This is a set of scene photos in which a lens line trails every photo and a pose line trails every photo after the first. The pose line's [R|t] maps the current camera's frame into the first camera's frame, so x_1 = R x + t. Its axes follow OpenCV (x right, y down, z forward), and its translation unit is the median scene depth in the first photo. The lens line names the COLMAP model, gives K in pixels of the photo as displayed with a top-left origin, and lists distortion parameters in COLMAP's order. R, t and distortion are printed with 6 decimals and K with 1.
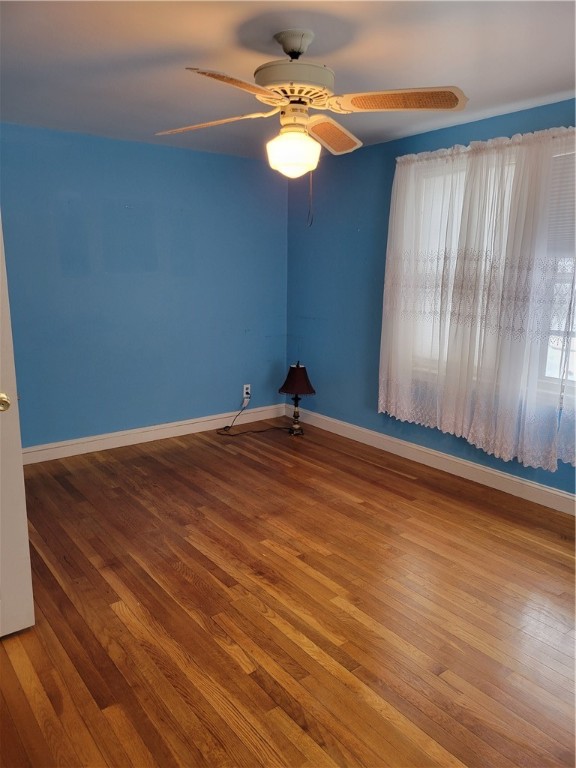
lens RADIAL K [[570.0, 0, 287.5], [0, 570.0, 377.1], [0, 0, 1]] dist [0.058130, -0.044459]
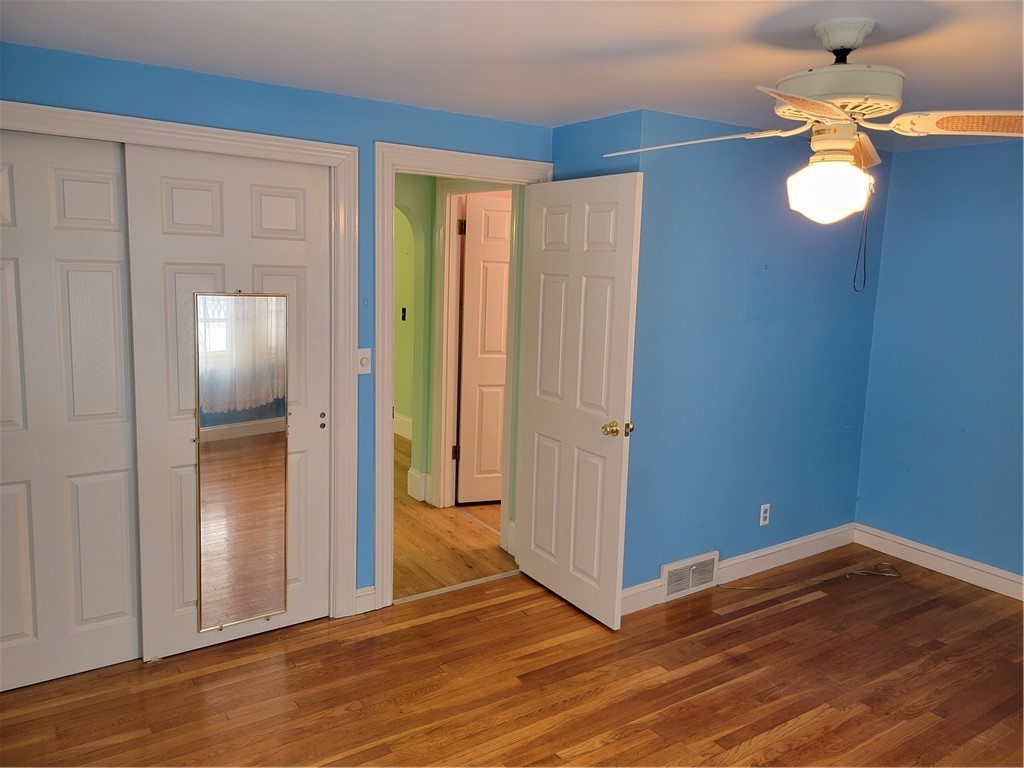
lens RADIAL K [[760.0, 0, 520.1], [0, 760.0, 375.8], [0, 0, 1]] dist [0.058130, -0.044459]
pose [[-0.052894, 0.141706, -0.988495, 0.897929], [-0.218428, 0.964268, 0.149921, -0.216421], [0.974418, 0.223845, -0.020051, 0.672113]]
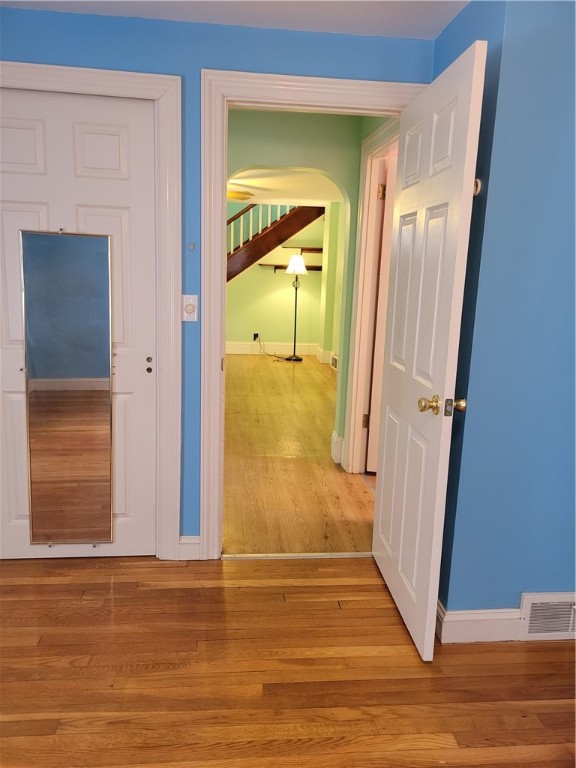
lens RADIAL K [[570.0, 0, 284.0], [0, 570.0, 377.8], [0, 0, 1]] dist [0.058130, -0.044459]
pose [[-0.527911, 0.135835, -0.838367, 0.332259], [-0.194961, 0.941385, 0.275291, -0.168876], [0.826620, 0.308777, -0.470485, 1.007320]]
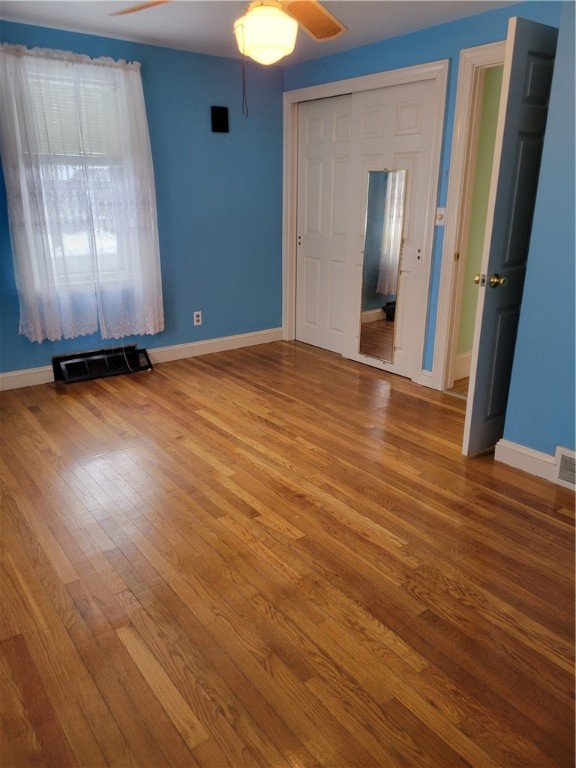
lens RADIAL K [[570.0, 0, 285.3], [0, 570.0, 378.2], [0, 0, 1]] dist [0.058130, -0.044459]
pose [[-0.999982, -0.005953, -0.000112, -0.023786], [-0.005265, 0.875256, 0.483631, -0.333531], [-0.002781, 0.483623, -0.875272, 1.894883]]
